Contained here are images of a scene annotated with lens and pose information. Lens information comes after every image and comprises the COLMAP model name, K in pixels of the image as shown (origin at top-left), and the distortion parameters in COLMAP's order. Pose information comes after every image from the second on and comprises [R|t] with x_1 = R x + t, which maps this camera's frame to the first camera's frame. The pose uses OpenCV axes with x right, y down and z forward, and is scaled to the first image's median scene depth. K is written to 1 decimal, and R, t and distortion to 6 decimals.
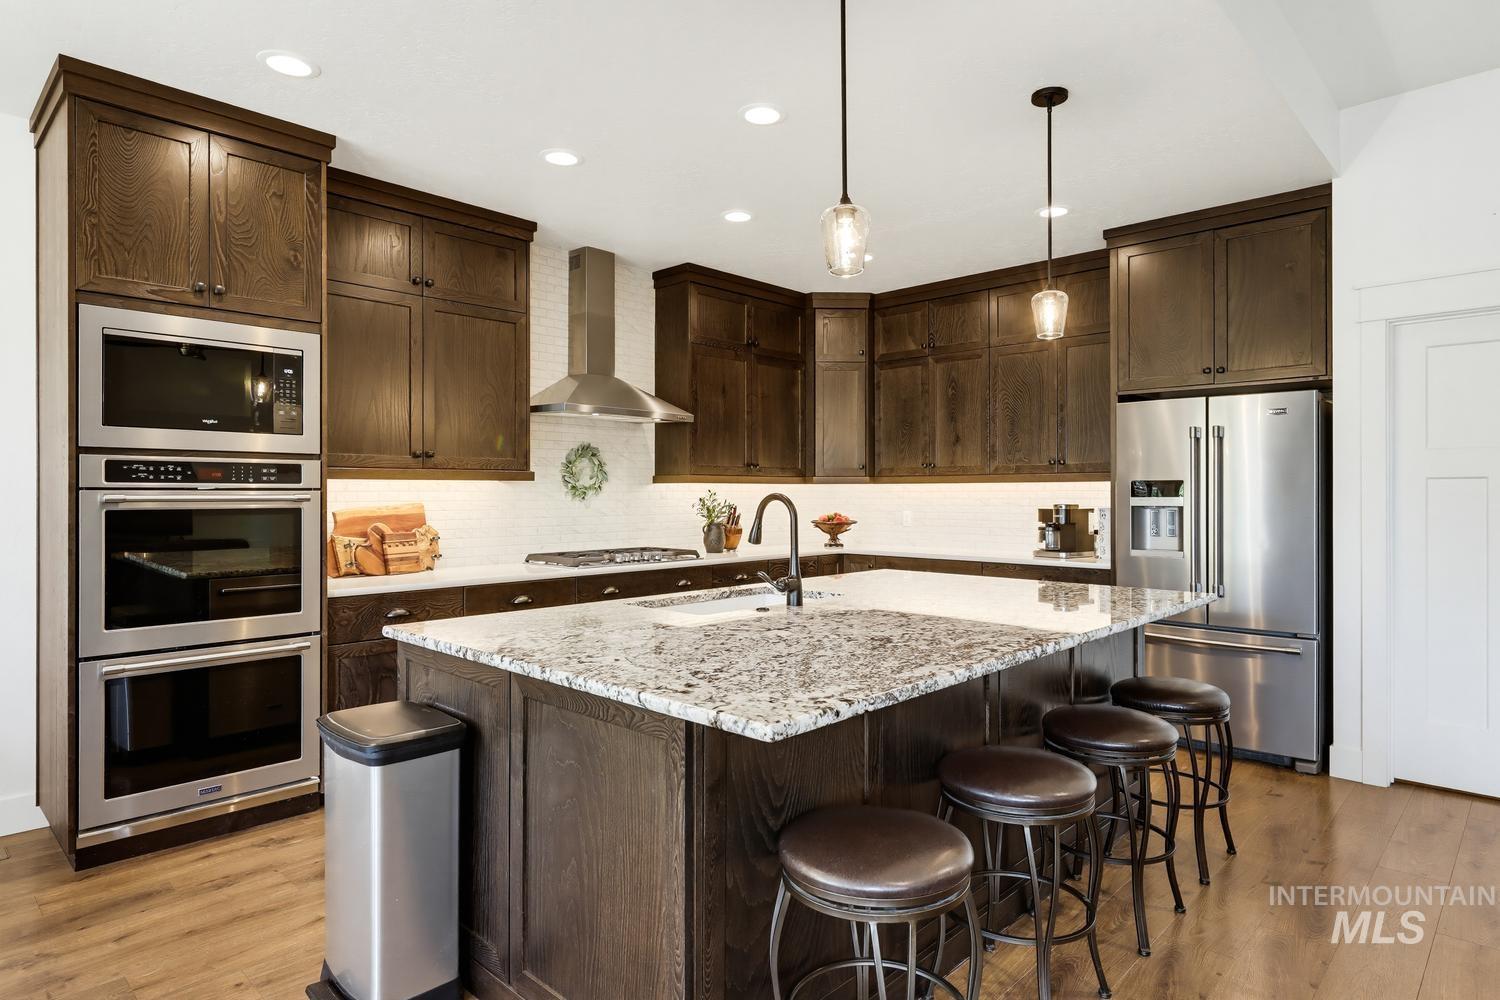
lens RADIAL K [[844.2, 0, 763.2], [0, 844.2, 497.5], [0, 0, 1]] dist [0.002391, 0.000561]
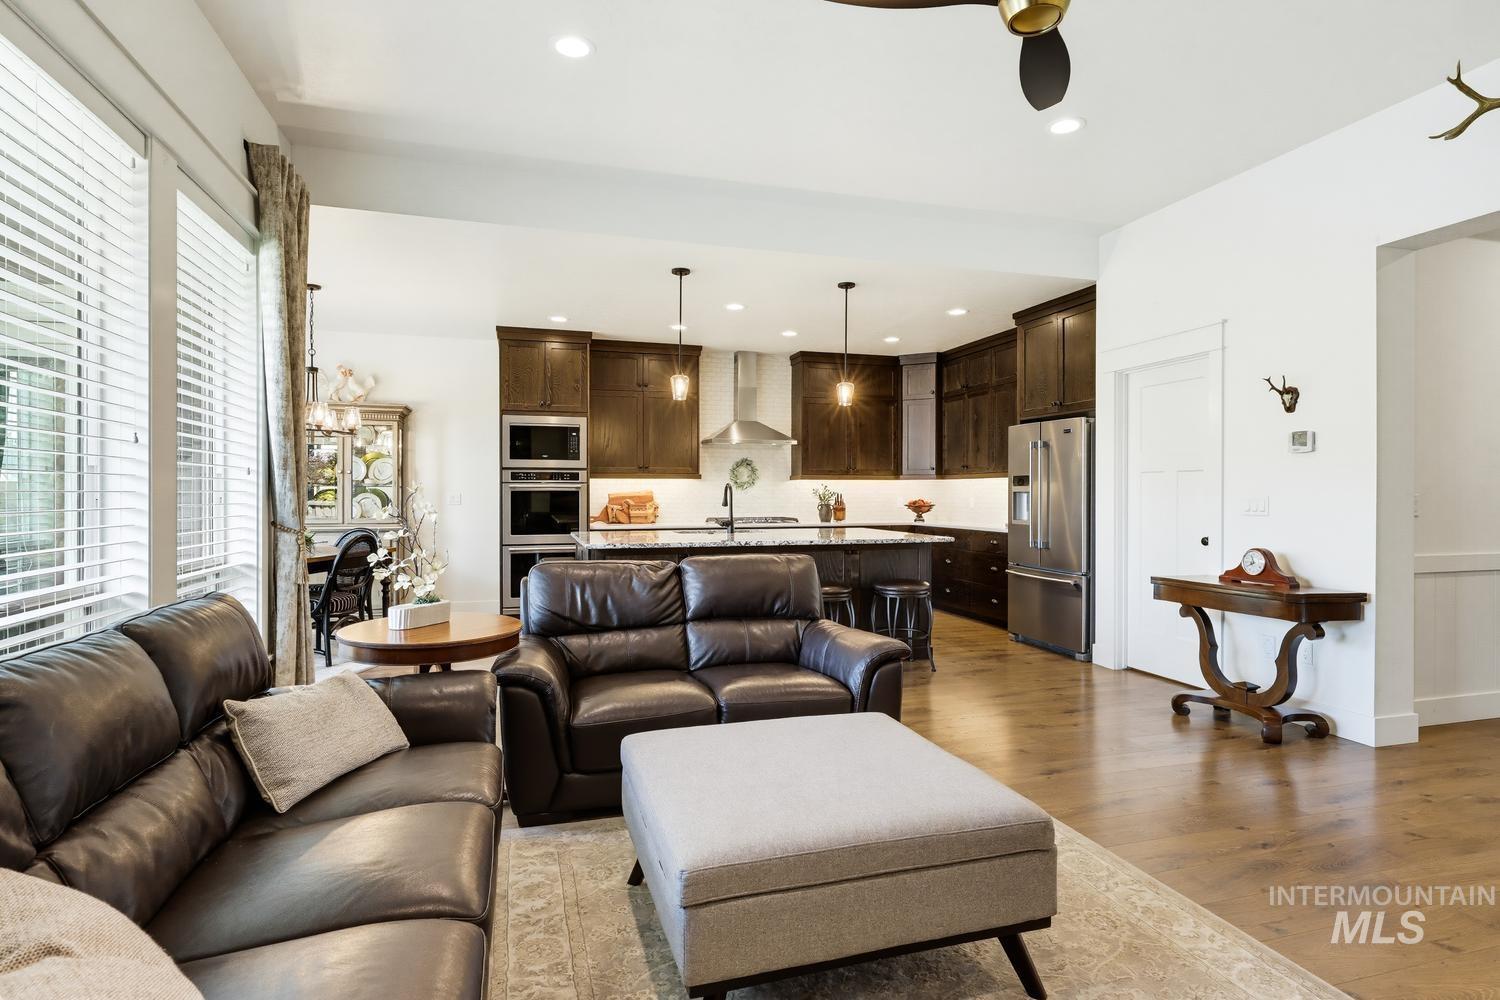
lens RADIAL K [[772.9, 0, 751.9], [0, 772.9, 497.9], [0, 0, 1]] dist [0.002958, -0.000092]
pose [[0.863715, 0.003923, -0.503966, 0.764972], [-0.002895, 0.999992, 0.002822, 0.019485], [0.503973, -0.000978, 0.863719, -0.501515]]
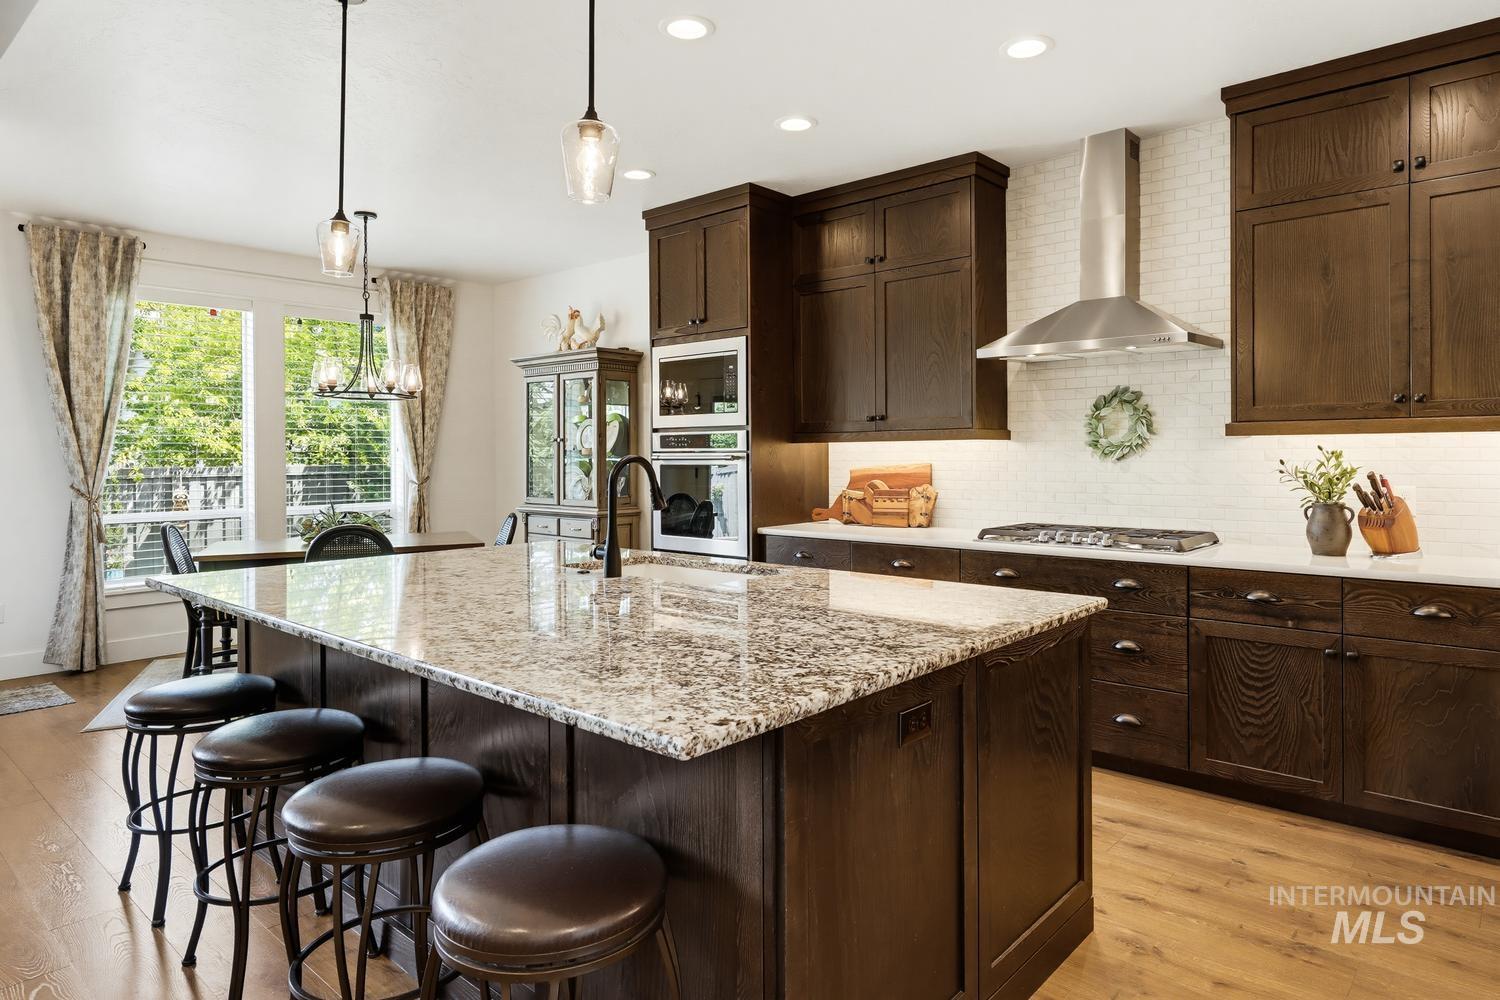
lens RADIAL K [[883.2, 0, 778.7], [0, 883.2, 455.6], [0, 0, 1]] dist [0.001640, 0.000597]
pose [[0.042966, 0.002724, -0.999073, 0.695352], [0.001906, 0.999994, 0.002808, -0.005780], [0.999075, -0.002024, 0.042961, 0.790341]]
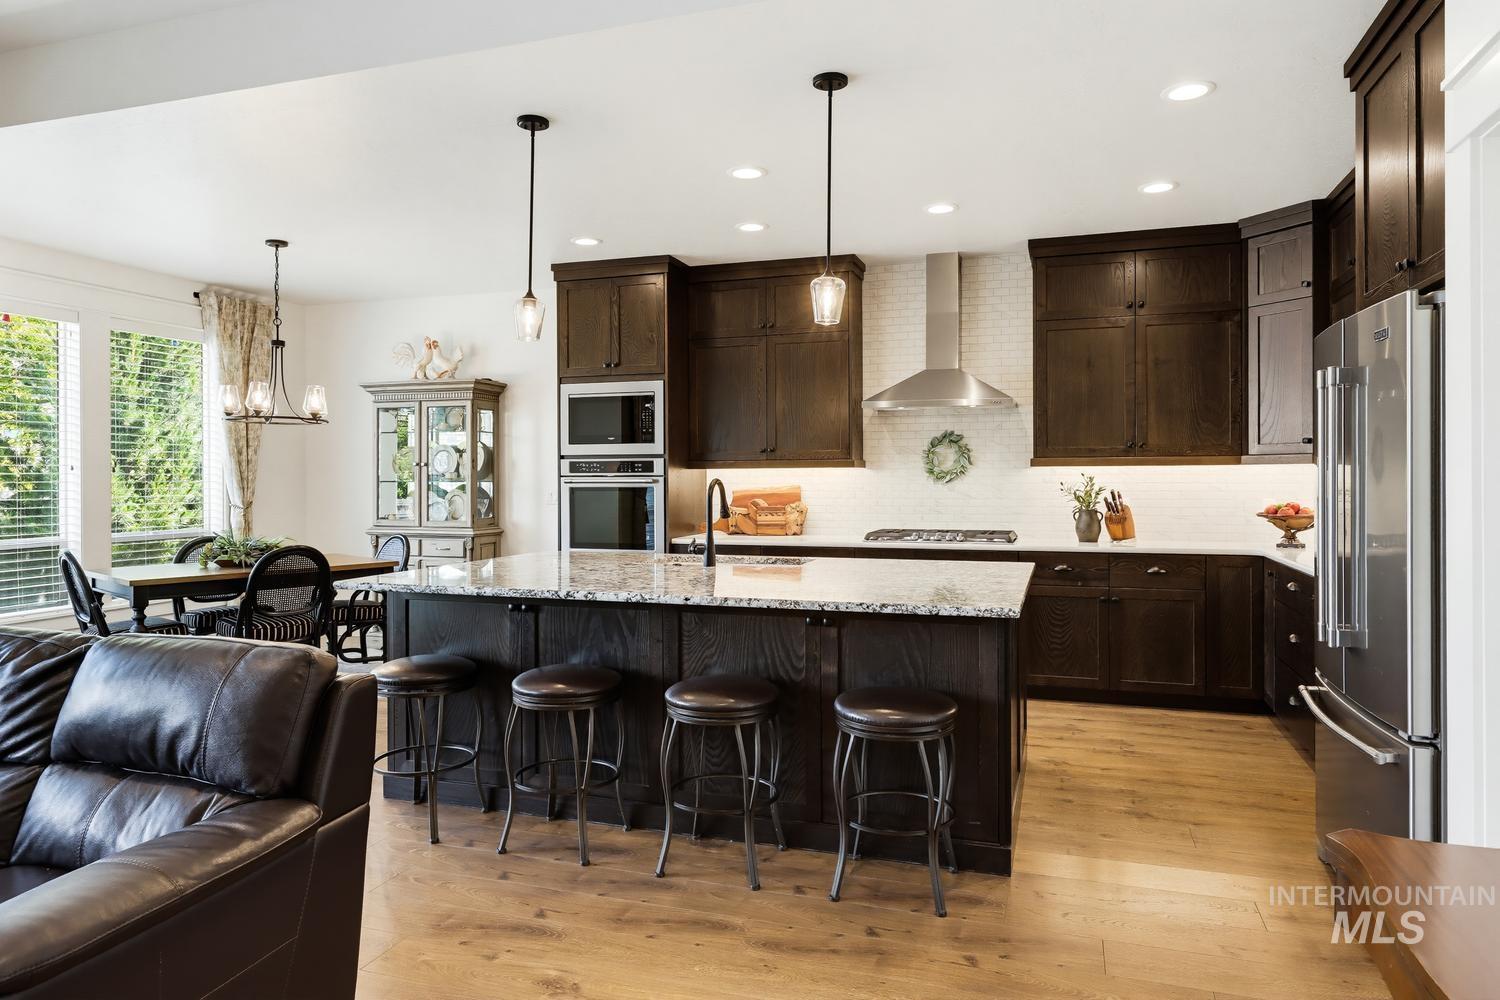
lens RADIAL K [[924.9, 0, 759.4], [0, 924.9, 476.1], [0, 0, 1]] dist [0.001930, -0.000272]
pose [[0.425549, -0.001524, -0.904934, 0.920949], [0.000083, 0.999999, -0.001645, -0.005191], [0.904935, 0.000625, 0.425548, 0.329123]]
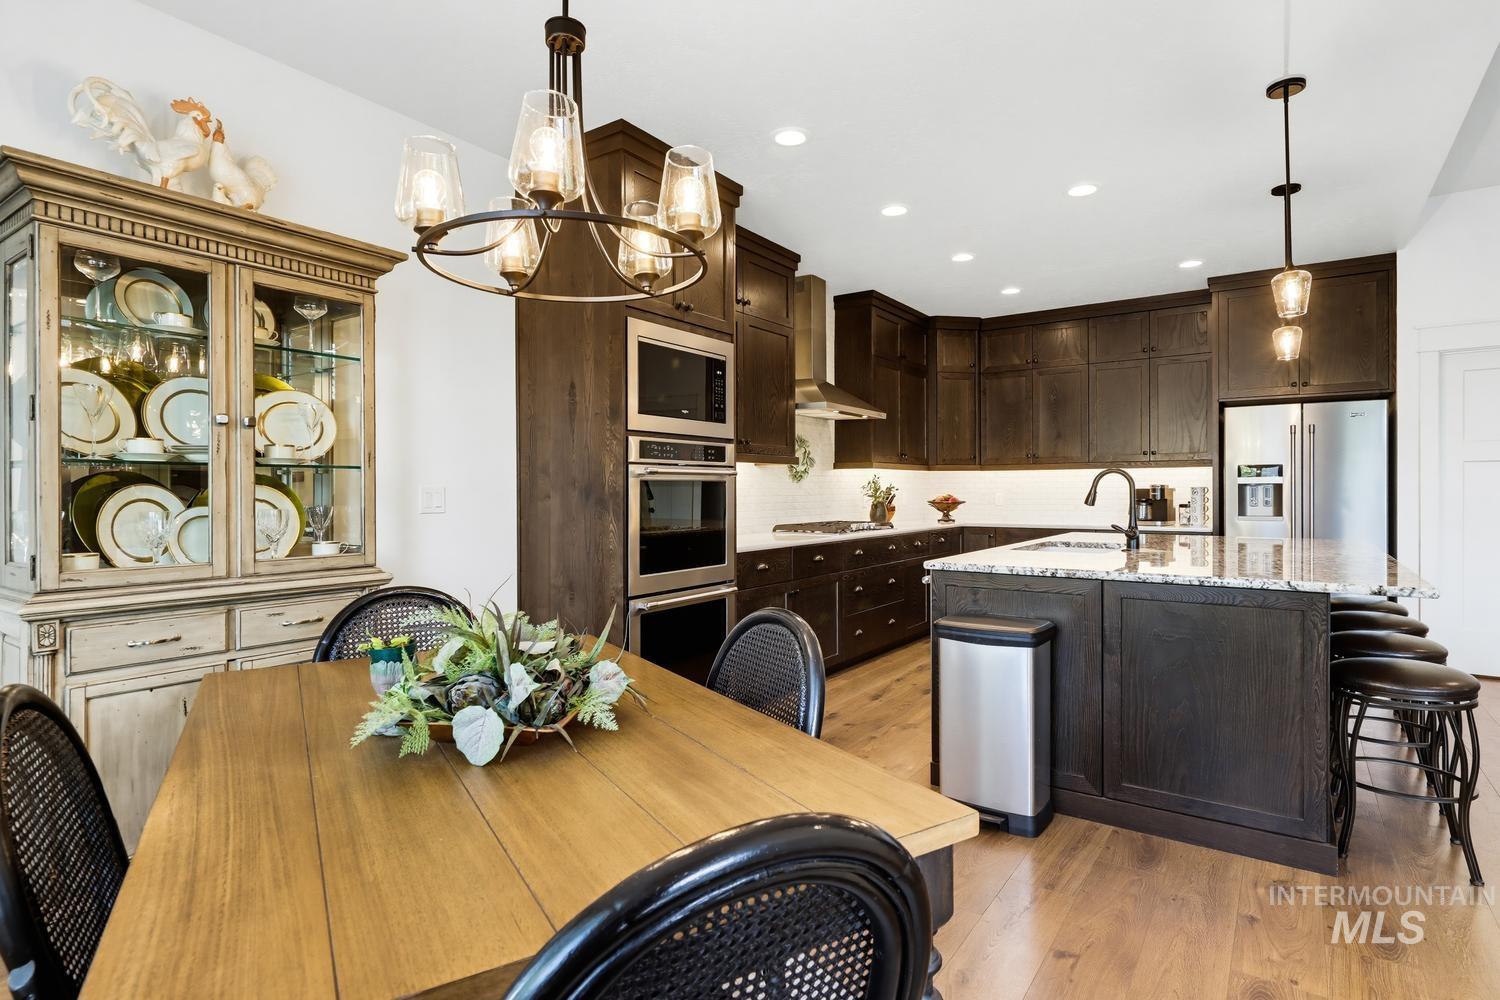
lens RADIAL K [[772.9, 0, 751.9], [0, 772.9, 497.9], [0, 0, 1]] dist [0.002958, -0.000092]
pose [[0.989717, -0.004288, 0.142974, -0.528433], [0.003672, 0.999983, 0.004572, 0.025075], [-0.142991, -0.004000, 0.989716, -0.116195]]
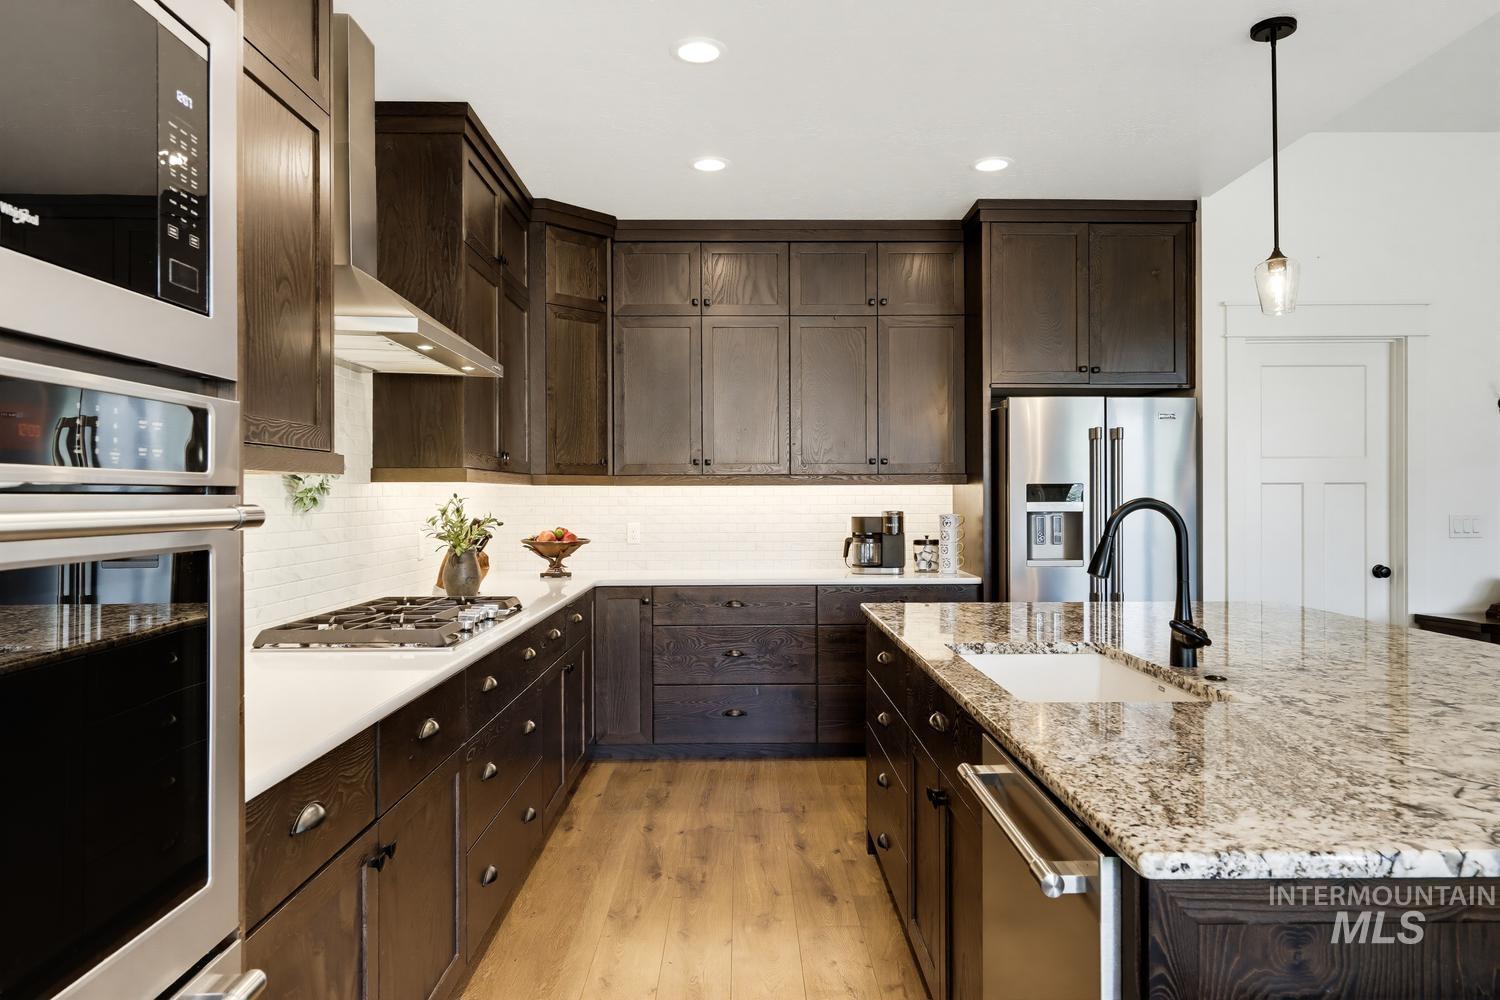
lens RADIAL K [[972.3, 0, 750.0], [0, 972.3, 500.0], [0, 0, 1]] dist [-0.008537, -0.000952]
pose [[0.721535, -0.003577, 0.692369, -0.510334], [0.005900, 0.999982, -0.000983, -0.003497], [-0.692353, 0.004794, 0.721543, 0.476144]]
